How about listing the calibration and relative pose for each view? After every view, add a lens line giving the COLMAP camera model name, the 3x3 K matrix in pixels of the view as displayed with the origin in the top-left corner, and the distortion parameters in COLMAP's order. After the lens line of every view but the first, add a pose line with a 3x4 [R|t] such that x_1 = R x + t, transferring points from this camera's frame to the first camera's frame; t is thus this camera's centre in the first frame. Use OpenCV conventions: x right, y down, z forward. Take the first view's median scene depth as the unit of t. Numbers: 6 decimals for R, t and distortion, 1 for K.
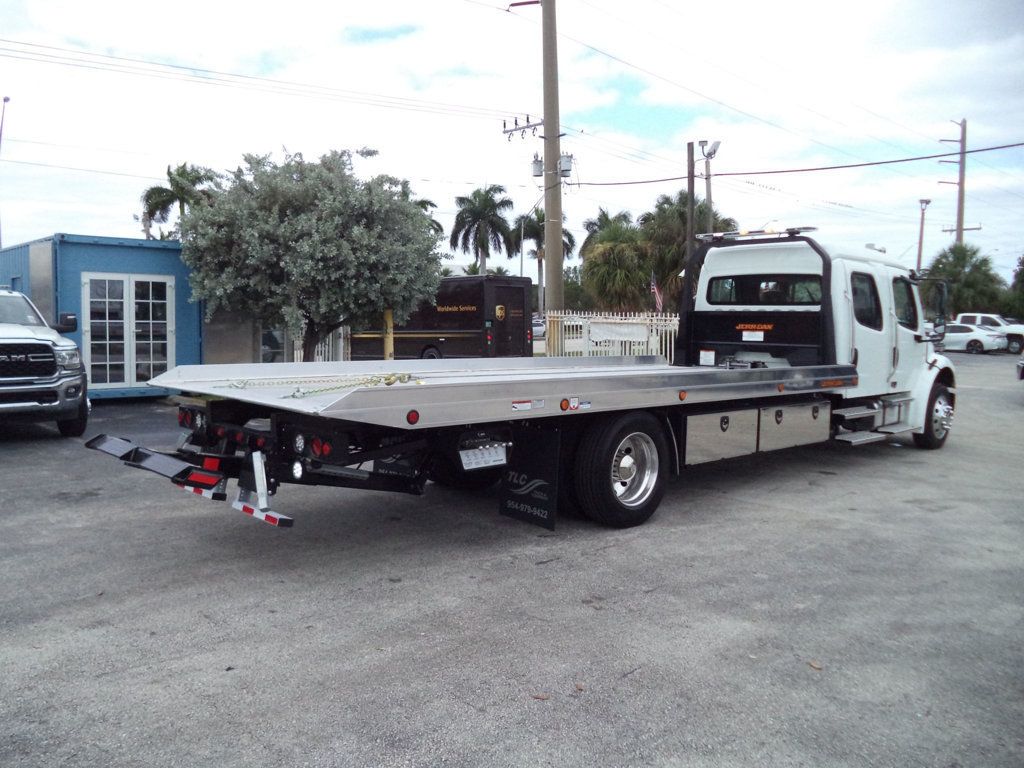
lens RADIAL K [[820.8, 0, 508.6], [0, 820.8, 442.6], [0, 0, 1]] dist [-0.027595, 0.009339]
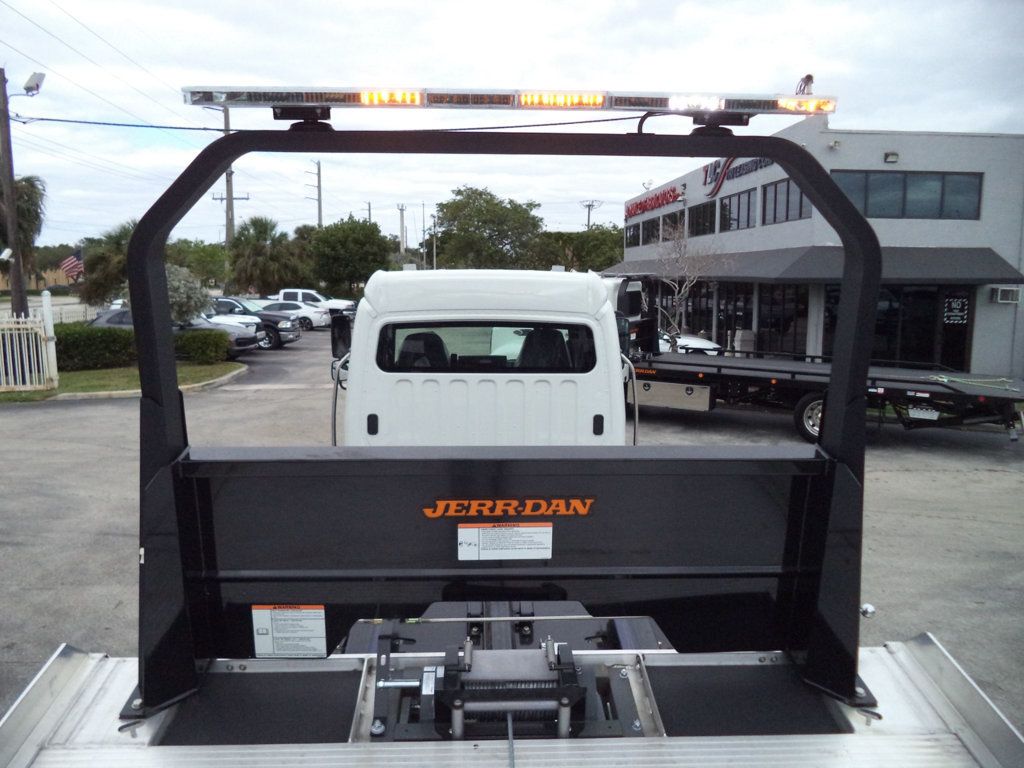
lens RADIAL K [[842.9, 0, 518.1], [0, 842.9, 386.8], [0, 0, 1]] dist [-0.033057, 0.012856]
pose [[0.647873, -0.101360, 0.754975, -0.094258], [0.118652, 0.992439, 0.031421, -0.119358], [-0.752451, 0.069222, 0.655001, 0.393426]]
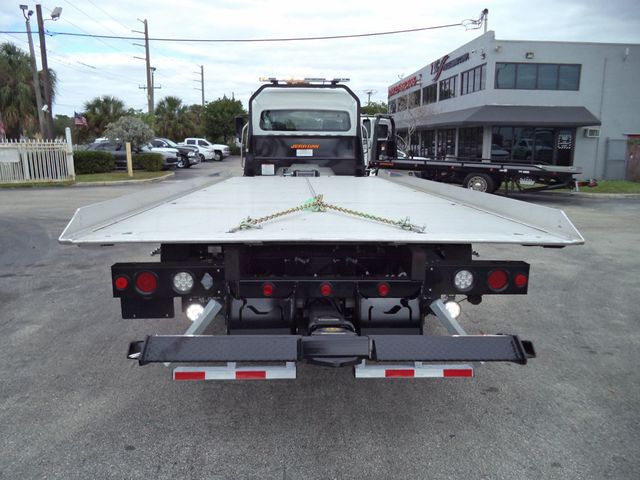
lens RADIAL K [[526.8, 0, 323.8], [0, 526.8, 241.7], [0, 0, 1]] dist [-0.033057, 0.012856]
pose [[0.651231, -0.144651, 0.744966, -0.262795], [0.117783, 0.989036, 0.089079, -0.036366], [-0.749683, 0.029733, 0.661129, 0.248625]]
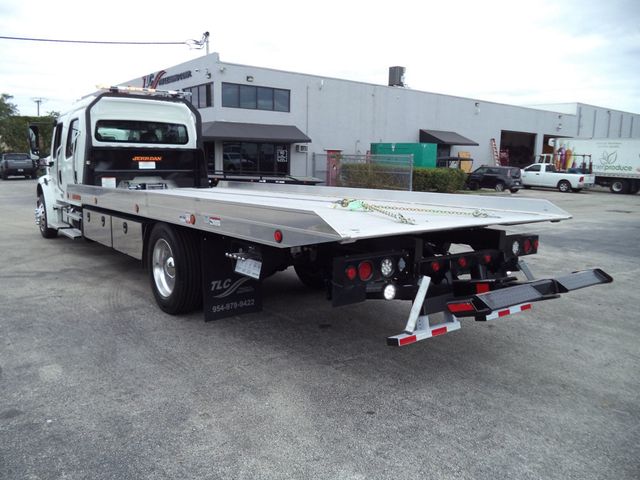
lens RADIAL K [[520.5, 0, 330.6], [0, 520.5, 240.4], [0, 0, 1]] dist [-0.036269, 0.014817]
pose [[0.097577, -0.158856, 0.982468, -0.382221], [0.140846, 0.979447, 0.144379, -0.059339], [-0.985211, 0.124288, 0.117946, 0.406672]]
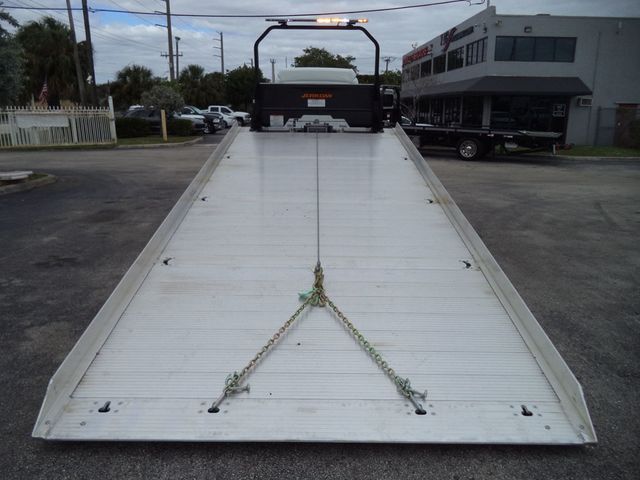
lens RADIAL K [[526.8, 0, 323.8], [0, 526.8, 241.7], [0, 0, 1]] dist [-0.033057, 0.012856]
pose [[0.677128, -0.181790, 0.713057, -0.402451], [0.112313, 0.983183, 0.144004, -0.016349], [-0.727244, -0.017423, 0.686158, 0.106356]]
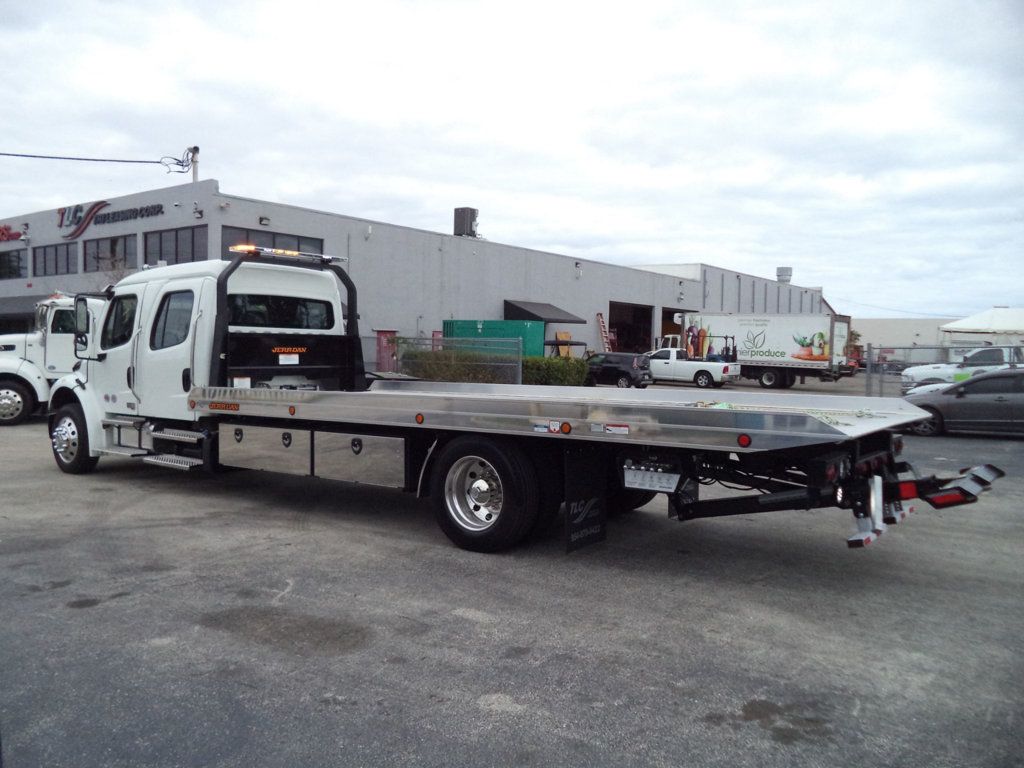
lens RADIAL K [[825.6, 0, 525.5], [0, 825.6, 387.0], [0, 0, 1]] dist [-0.036944, 0.002443]
pose [[-0.164618, -0.060374, 0.984508, -0.482774], [0.139477, 0.986671, 0.083829, -0.094718], [-0.976446, 0.151116, -0.154003, 0.593529]]
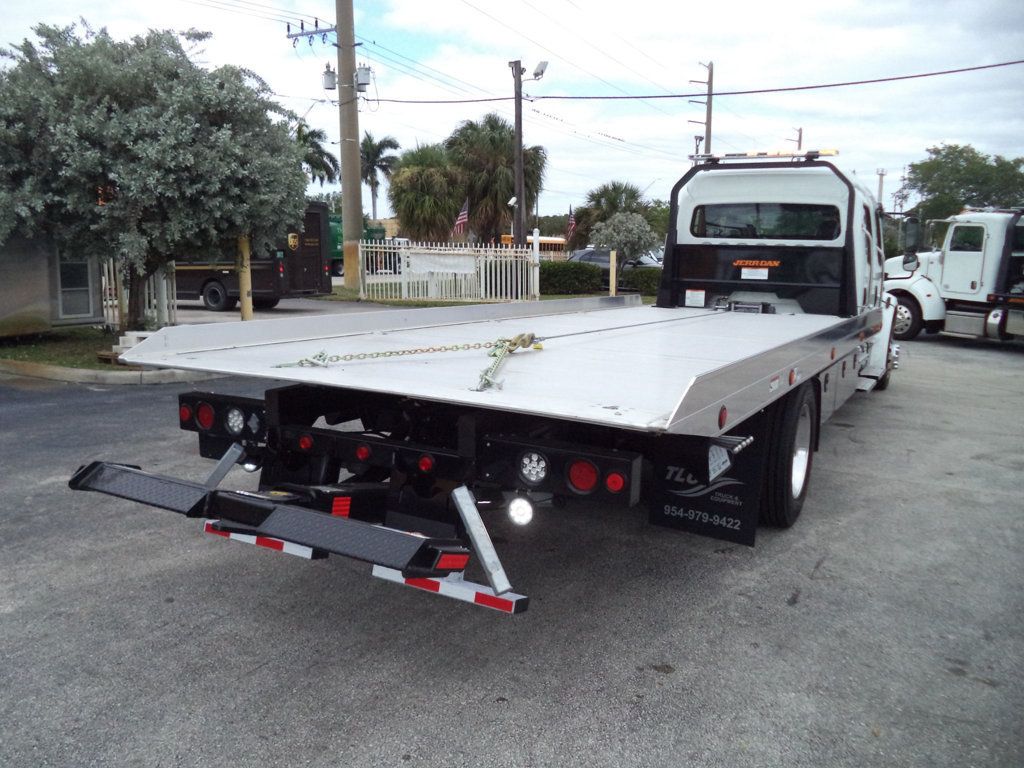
lens RADIAL K [[825.9, 0, 510.5], [0, 825.9, 421.0], [0, 0, 1]] dist [-0.028584, 0.007270]
pose [[0.954437, -0.051289, 0.293972, -0.150429], [0.034611, 0.997497, 0.061659, -0.023873], [-0.296399, -0.048675, 0.953823, 0.149065]]
